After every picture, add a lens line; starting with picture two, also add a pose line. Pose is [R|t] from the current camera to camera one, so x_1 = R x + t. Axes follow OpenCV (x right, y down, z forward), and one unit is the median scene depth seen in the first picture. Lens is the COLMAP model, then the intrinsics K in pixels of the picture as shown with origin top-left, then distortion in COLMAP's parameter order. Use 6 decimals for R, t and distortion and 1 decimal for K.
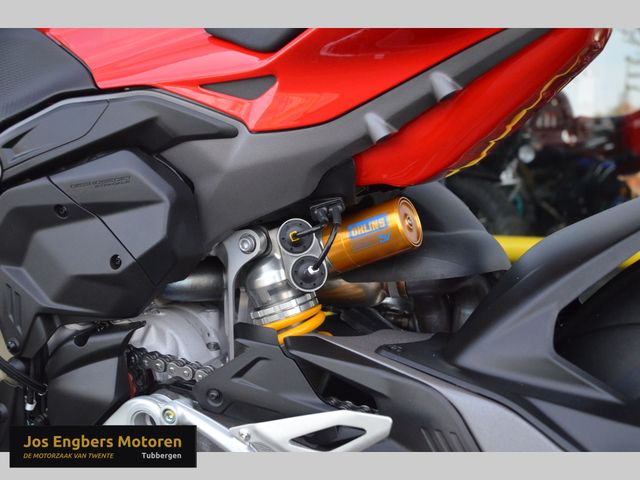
lens RADIAL K [[788.0, 0, 317.6], [0, 788.0, 245.0], [0, 0, 1]] dist [0.015467, 0.000000]
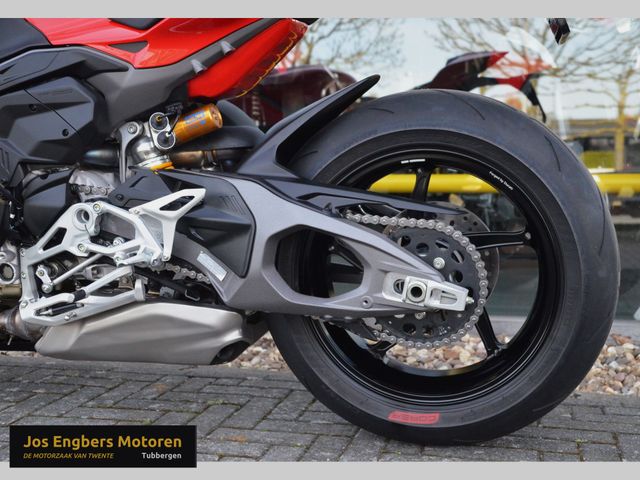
lens RADIAL K [[806.2, 0, 325.6], [0, 806.2, 235.8], [0, 0, 1]] dist [0.109456, 0.000000]
pose [[0.978383, -0.019002, 0.205926, -0.043150], [0.023422, 0.999544, -0.019050, 0.331231], [-0.205470, 0.023462, 0.978382, -1.123899]]
